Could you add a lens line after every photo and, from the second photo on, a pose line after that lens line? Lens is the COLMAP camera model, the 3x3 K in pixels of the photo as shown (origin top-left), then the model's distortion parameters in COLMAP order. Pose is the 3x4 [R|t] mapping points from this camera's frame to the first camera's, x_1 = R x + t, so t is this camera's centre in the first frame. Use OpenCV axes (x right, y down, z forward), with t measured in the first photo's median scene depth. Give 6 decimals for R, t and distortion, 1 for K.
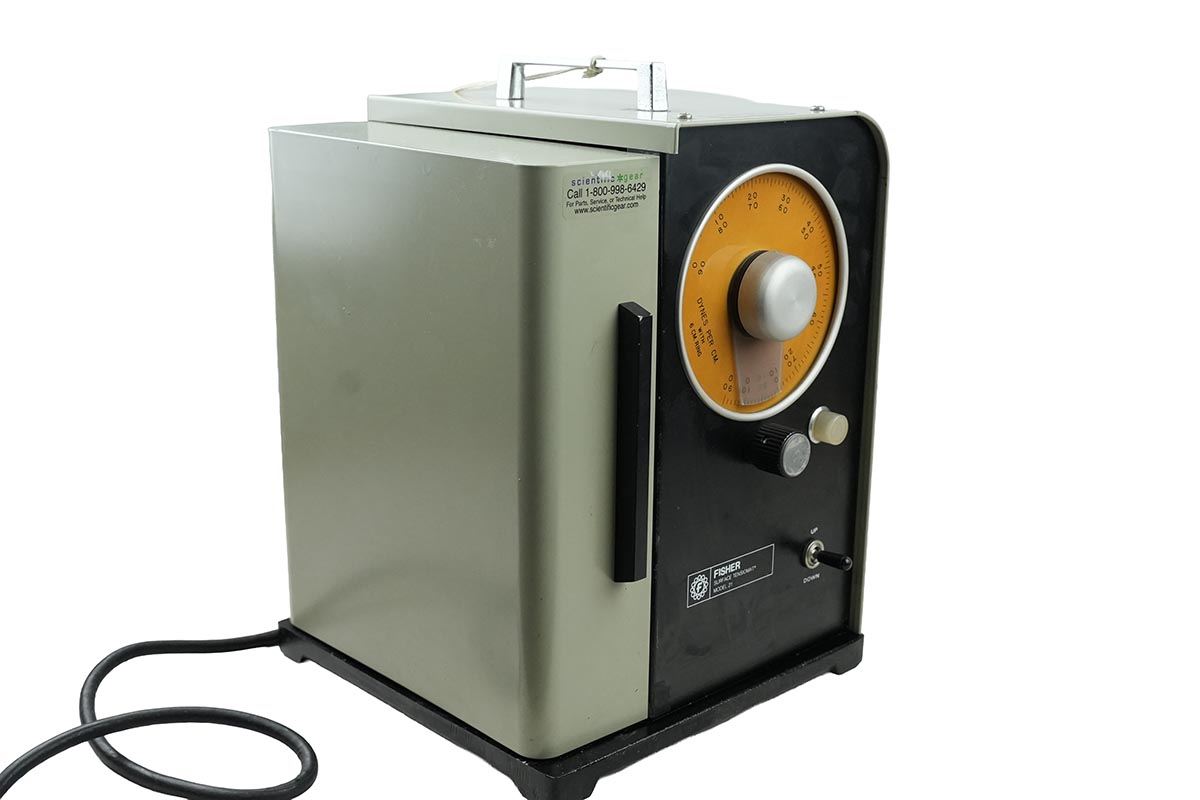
lens RADIAL K [[1429.1, 0, 600.0], [0, 1429.1, 400.0], [0, 0, 1]] dist [-0.012404, -0.003276]
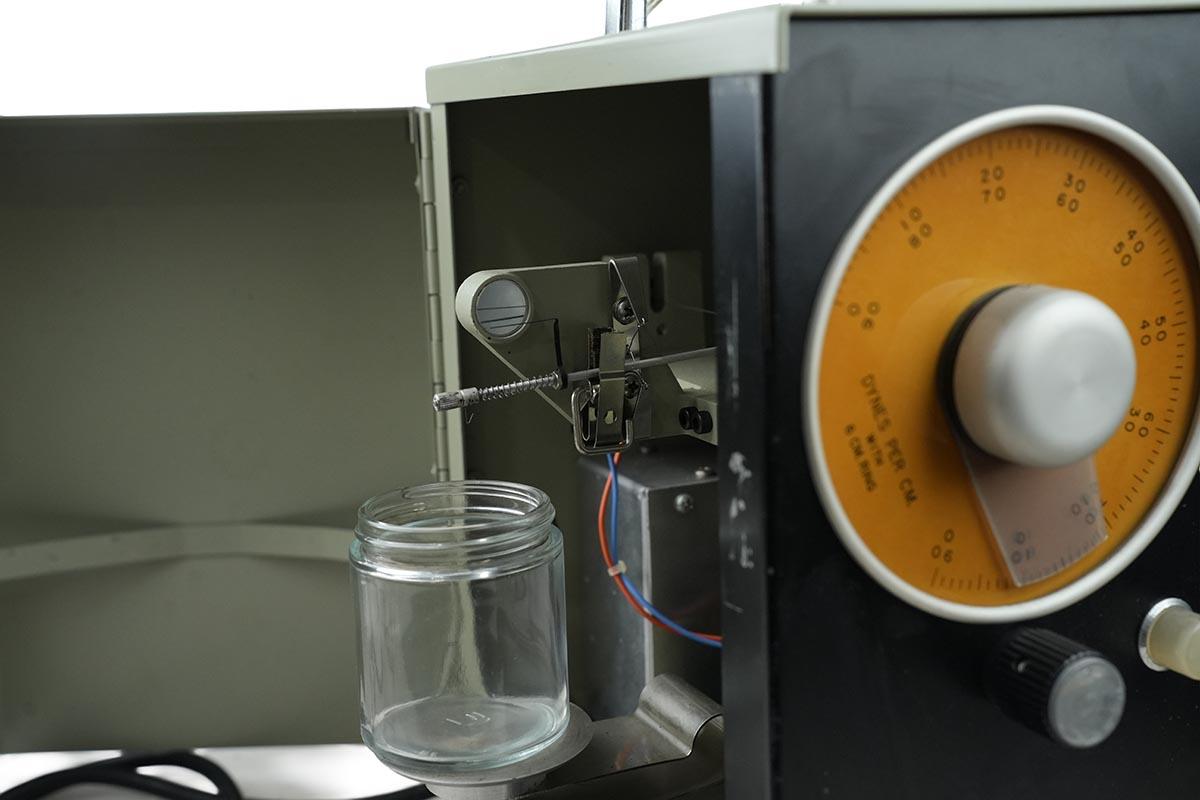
lens RADIAL K [[1447.5, 0, 601.2], [0, 1447.5, 420.7], [0, 0, 1]] dist [0.138646, 0.027353]
pose [[0.949243, 0.015229, -0.314176, 0.136355], [-0.036830, 0.997338, -0.062934, -0.018876], [0.312381, 0.071311, 0.947276, 0.464433]]
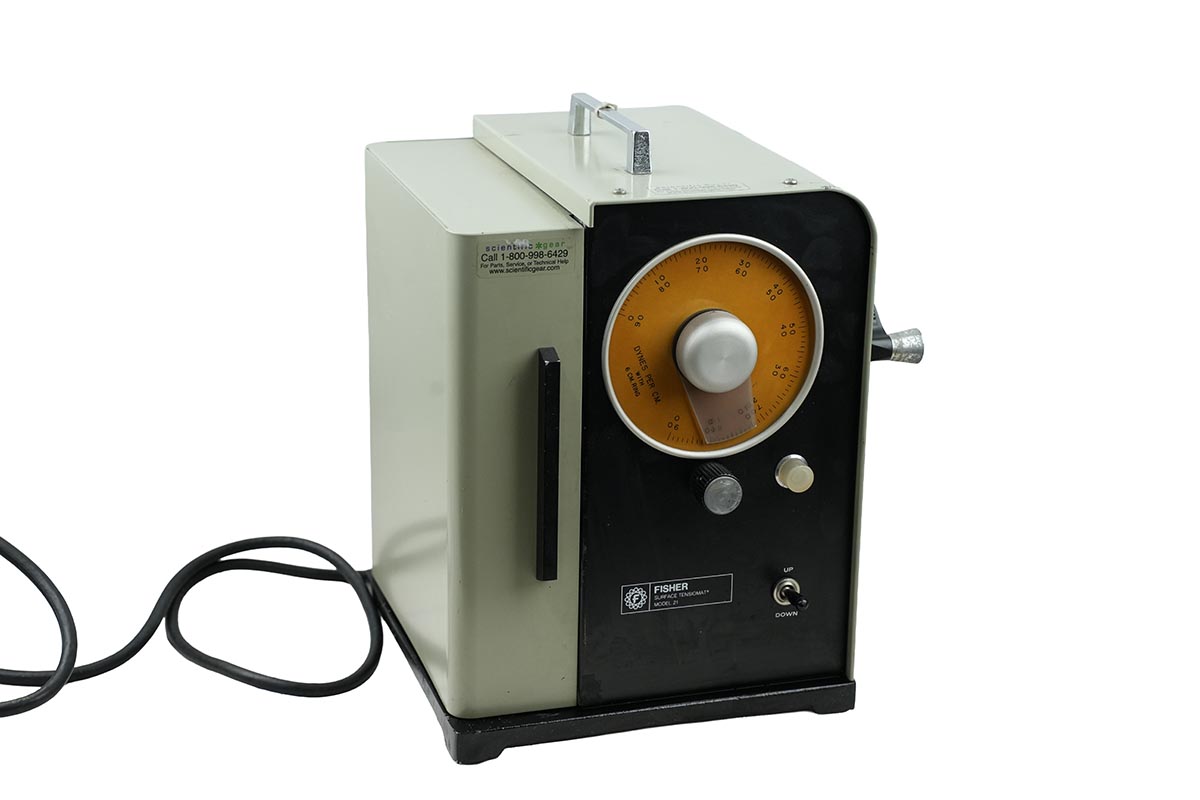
lens RADIAL K [[2328.3, 0, 600.0], [0, 2328.3, 400.0], [0, 0, 1]] dist [0.412424, -0.005862]
pose [[0.898681, 0.136167, -0.416931, 0.794530], [-0.116702, 0.990557, 0.071962, -0.153395], [0.422792, -0.016014, 0.906085, -0.677925]]
